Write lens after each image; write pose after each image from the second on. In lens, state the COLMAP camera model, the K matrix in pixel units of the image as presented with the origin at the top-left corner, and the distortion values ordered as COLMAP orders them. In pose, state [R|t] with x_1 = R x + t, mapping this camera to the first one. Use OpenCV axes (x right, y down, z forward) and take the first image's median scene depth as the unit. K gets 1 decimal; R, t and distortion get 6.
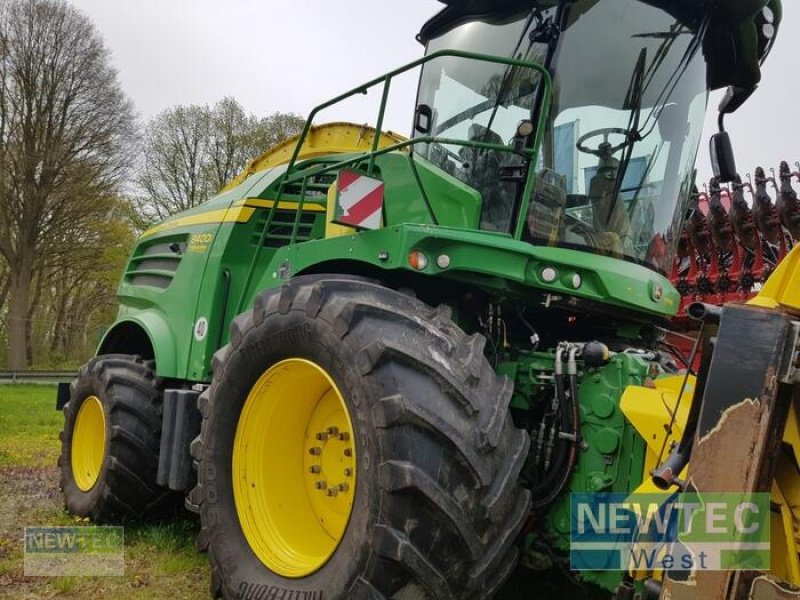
lens RADIAL K [[617.9, 0, 396.8], [0, 617.9, 298.8], [0, 0, 1]] dist [0.052221, -0.073507]
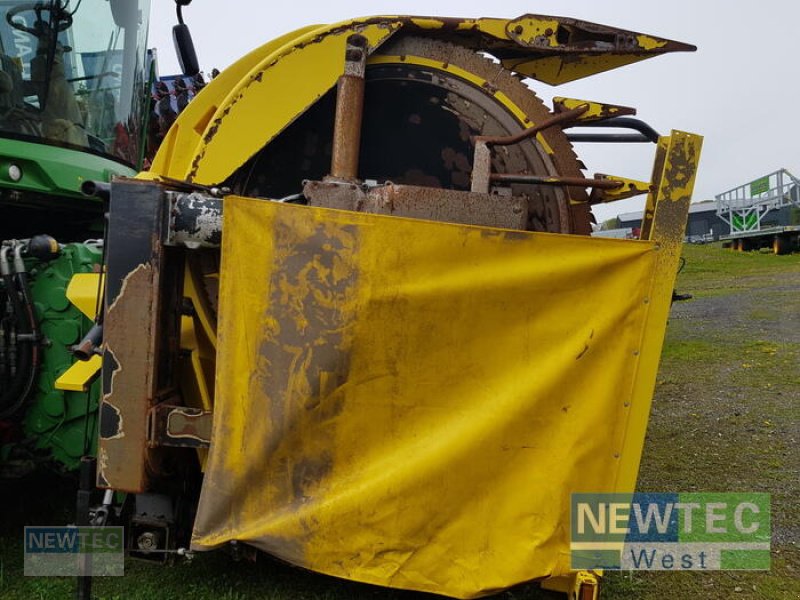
lens RADIAL K [[617.9, 0, 394.5], [0, 617.9, 300.6], [0, 0, 1]] dist [0.052221, -0.073507]
pose [[0.774123, -0.171609, 0.609331, 0.138390], [0.075439, 0.980704, 0.180359, 0.035550], [-0.628525, -0.093653, 0.772131, -0.097032]]
